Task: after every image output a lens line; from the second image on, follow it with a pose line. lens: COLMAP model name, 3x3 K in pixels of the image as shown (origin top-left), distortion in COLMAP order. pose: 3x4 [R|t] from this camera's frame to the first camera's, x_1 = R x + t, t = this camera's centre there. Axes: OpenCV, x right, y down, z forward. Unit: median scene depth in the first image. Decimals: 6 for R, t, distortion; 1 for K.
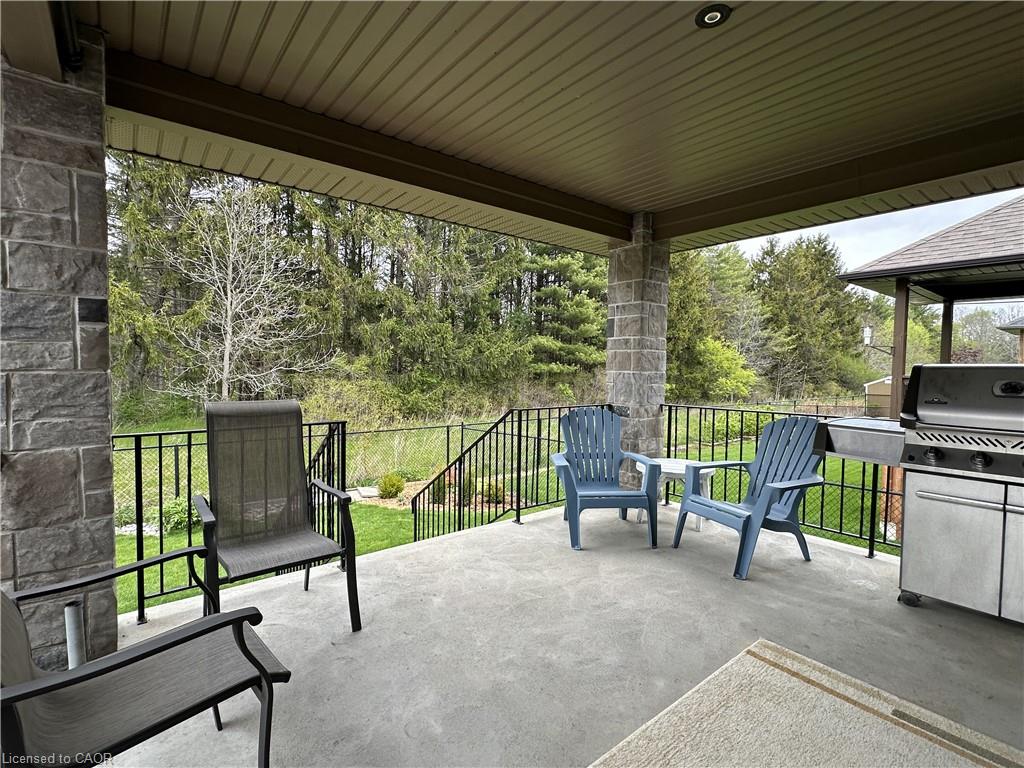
lens RADIAL K [[482.3, 0, 511.6], [0, 482.3, 384.2], [0, 0, 1]] dist [-0.002300, -0.001199]
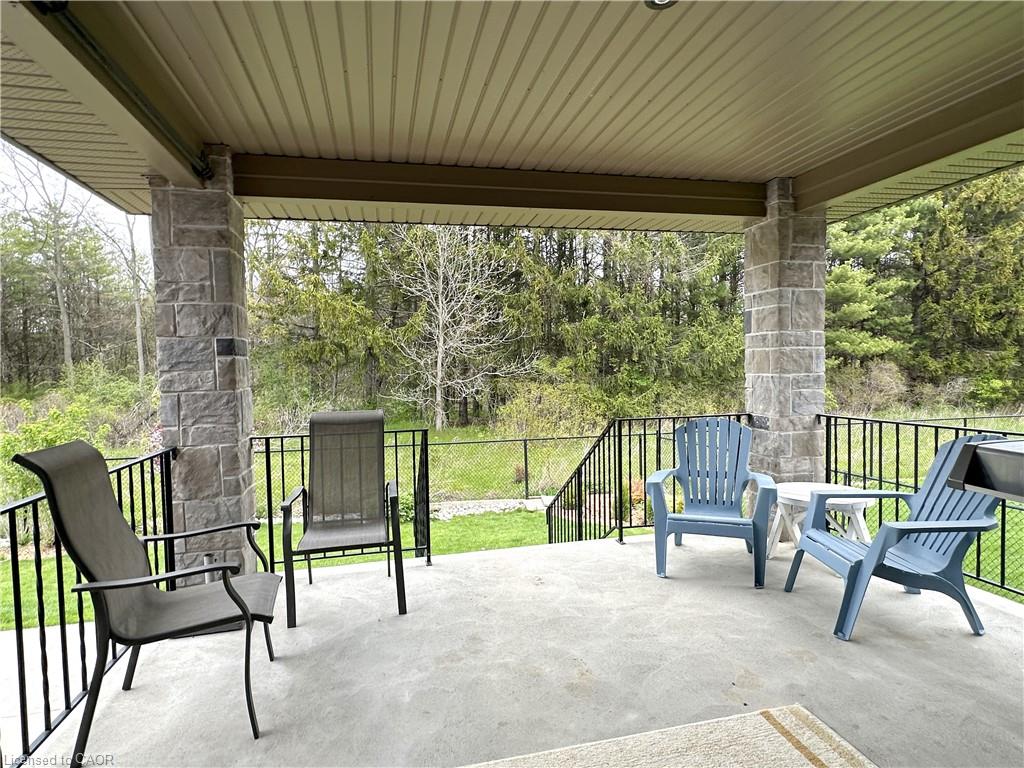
lens RADIAL K [[544.7, 0, 510.0], [0, 544.7, 384.8], [0, 0, 1]] dist [-0.005264, -0.000917]
pose [[0.899897, -0.015942, -0.435811, 0.321902], [0.015574, 0.999869, -0.004417, -0.014376], [0.435824, -0.002813, 0.900027, -0.031970]]
